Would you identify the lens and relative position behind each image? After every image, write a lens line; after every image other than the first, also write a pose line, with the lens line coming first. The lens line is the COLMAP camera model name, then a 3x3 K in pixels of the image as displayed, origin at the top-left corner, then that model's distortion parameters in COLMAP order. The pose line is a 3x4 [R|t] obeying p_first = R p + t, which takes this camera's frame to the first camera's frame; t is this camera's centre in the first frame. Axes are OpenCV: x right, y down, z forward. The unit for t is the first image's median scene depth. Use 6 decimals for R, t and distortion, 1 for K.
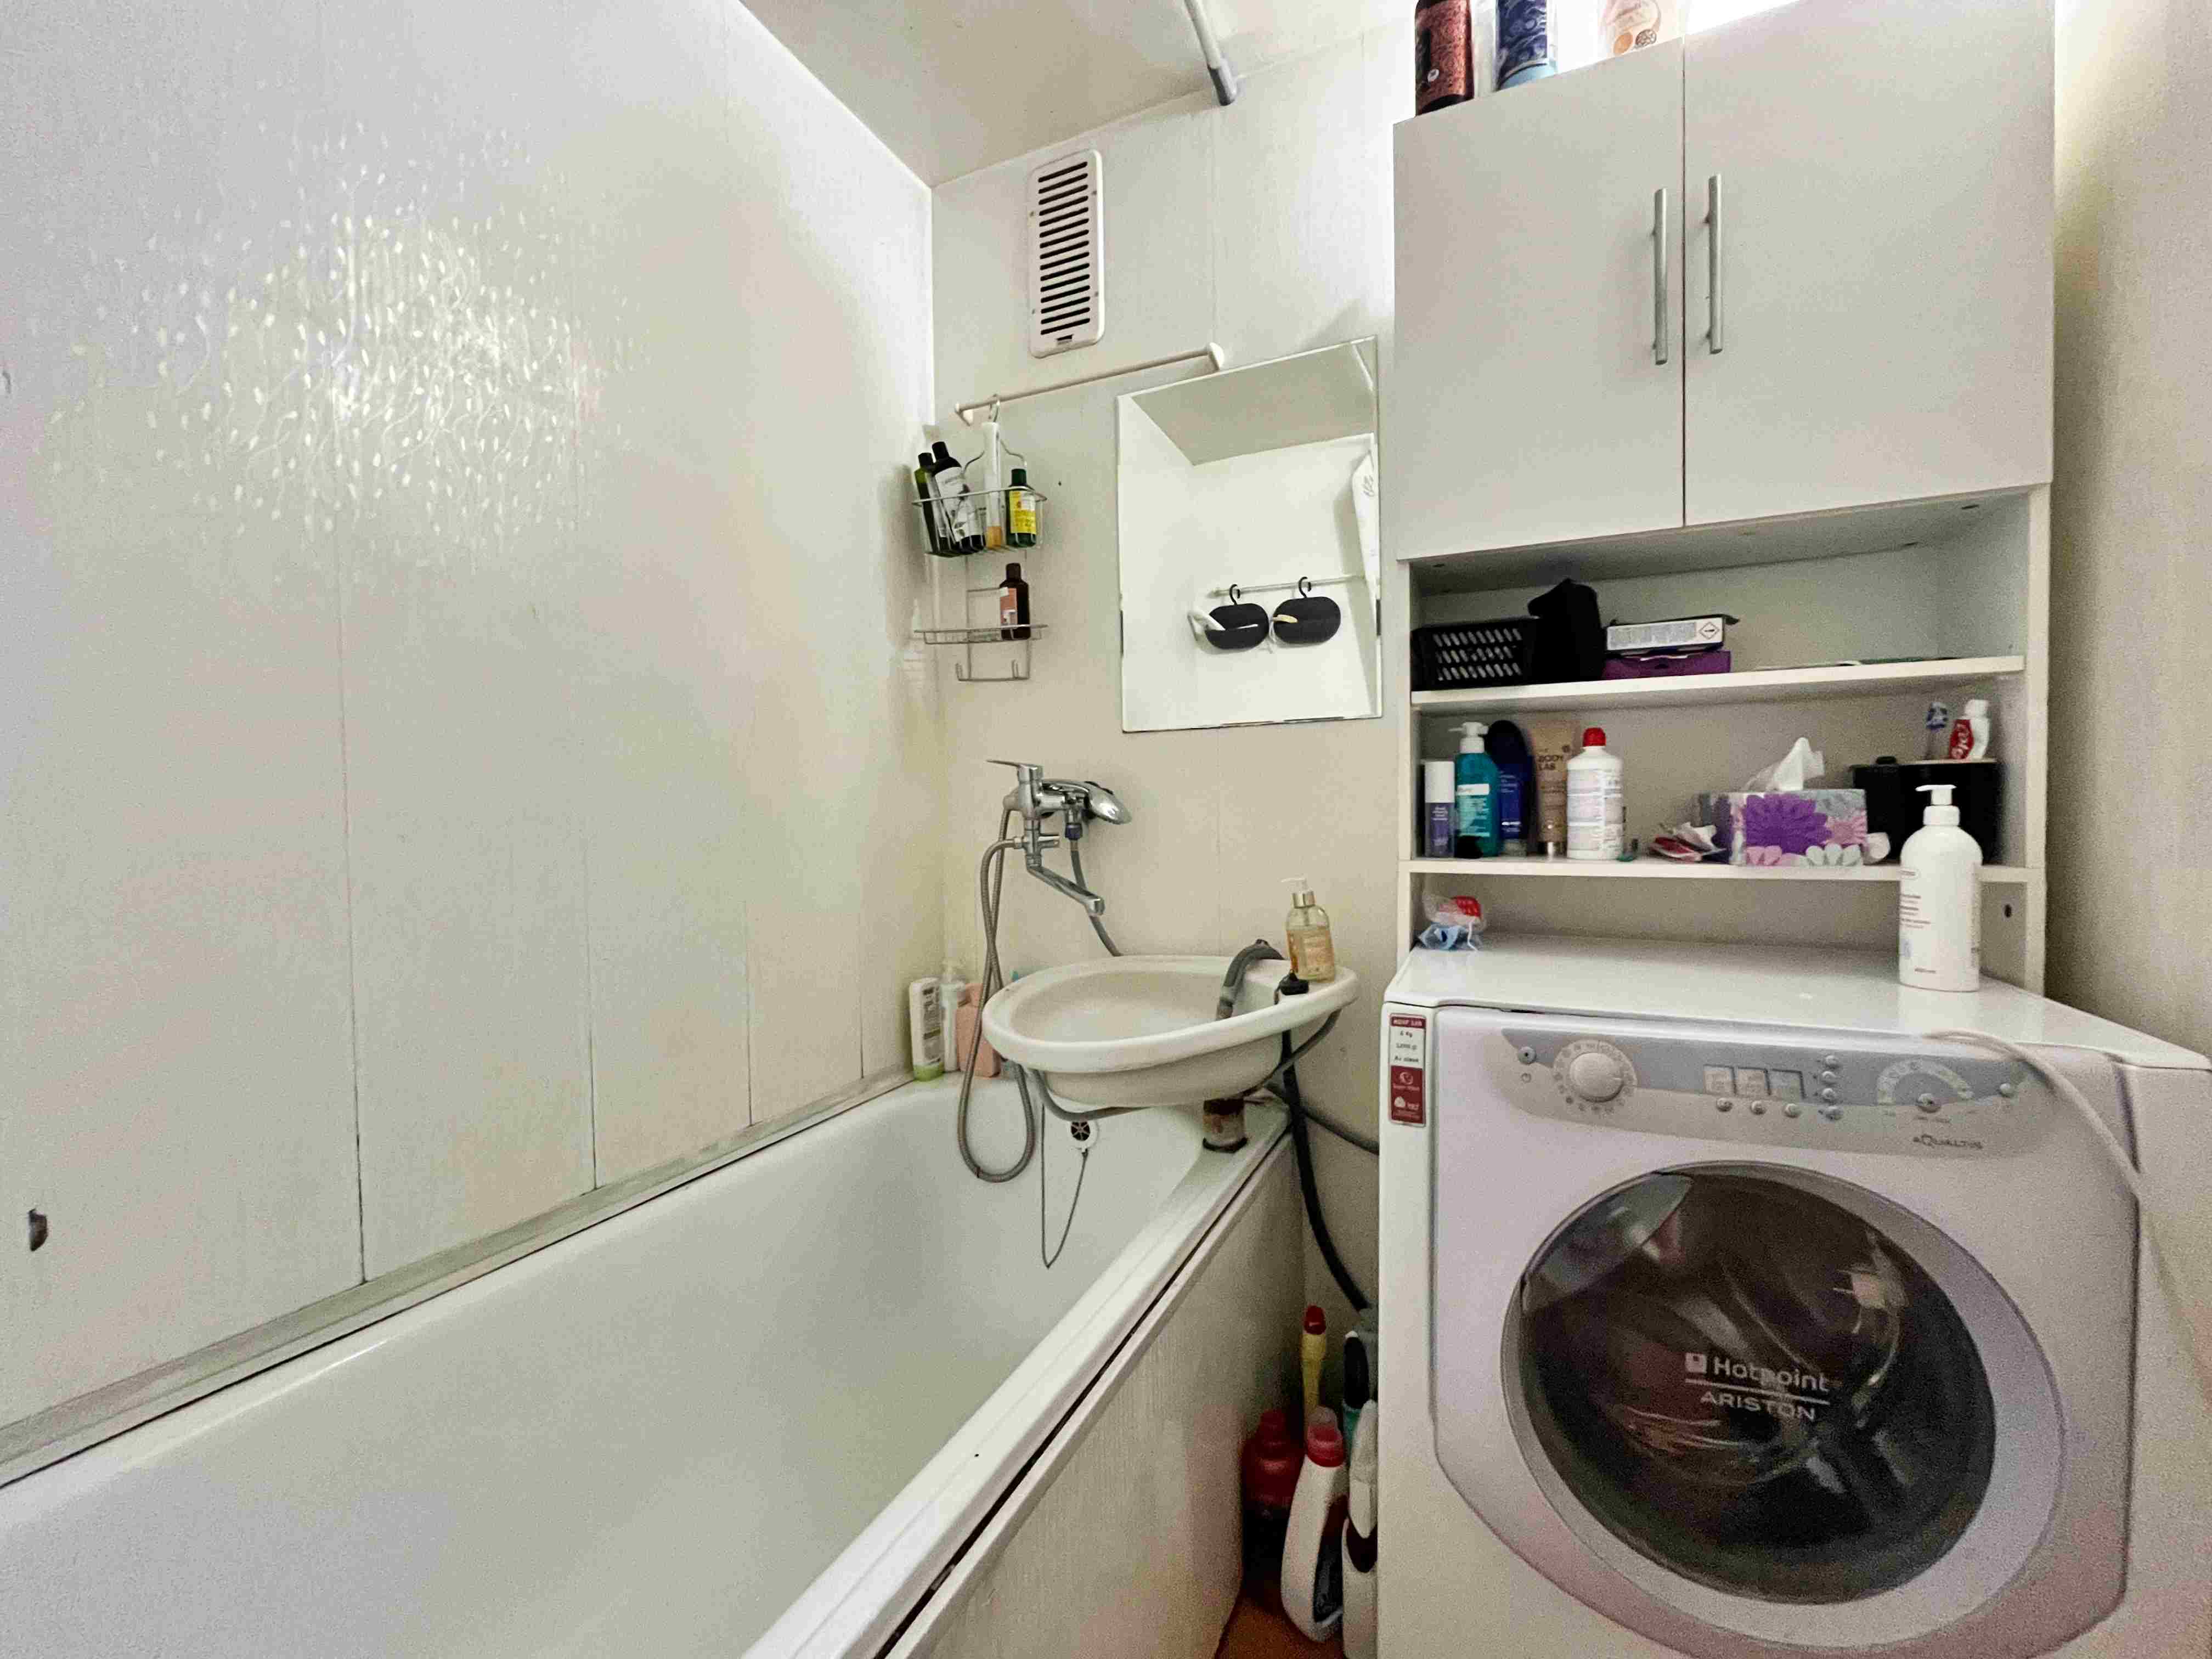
lens RADIAL K [[886.7, 0, 1109.5], [0, 886.7, 826.5], [0, 0, 1]] dist [-0.001904, -0.000777]
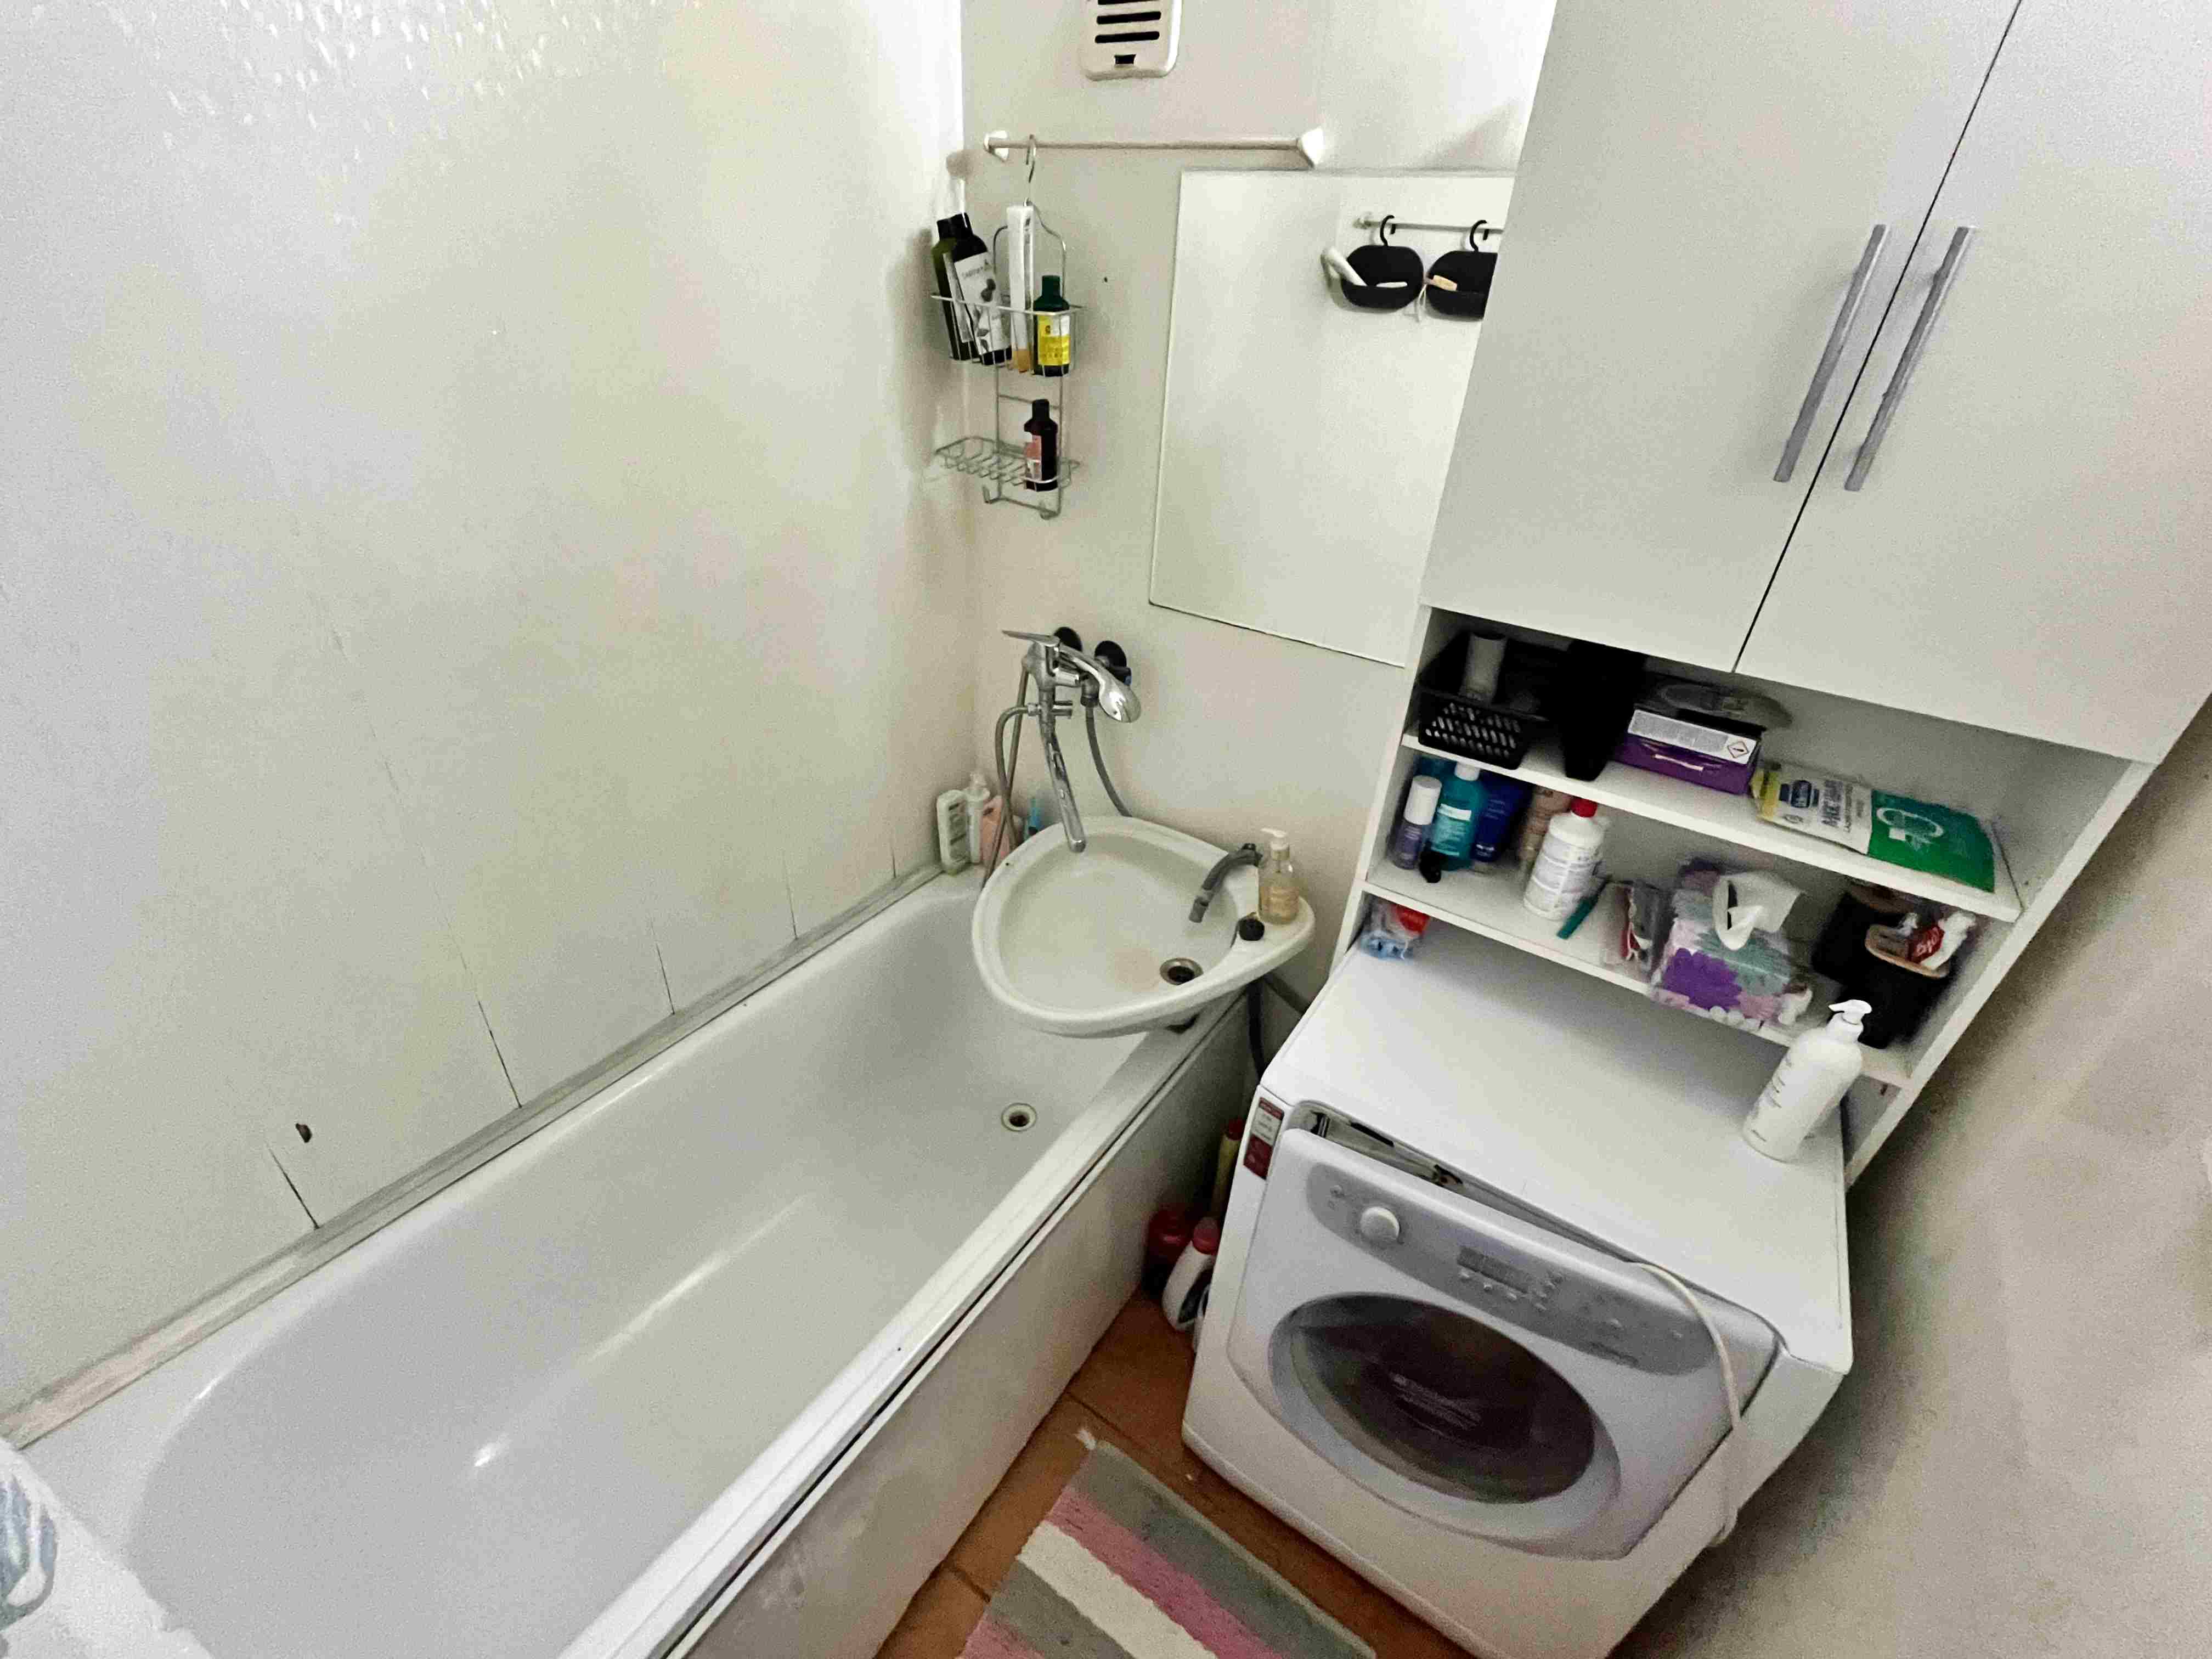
lens RADIAL K [[911.1, 0, 1107.8], [0, 911.1, 826.8], [0, 0, 1]] dist [-0.001893, 0.000373]
pose [[0.985785, 0.138883, -0.094551, 0.097227], [-0.075114, 0.867691, 0.491396, -0.376997], [0.150288, -0.477309, 0.865789, 0.043584]]
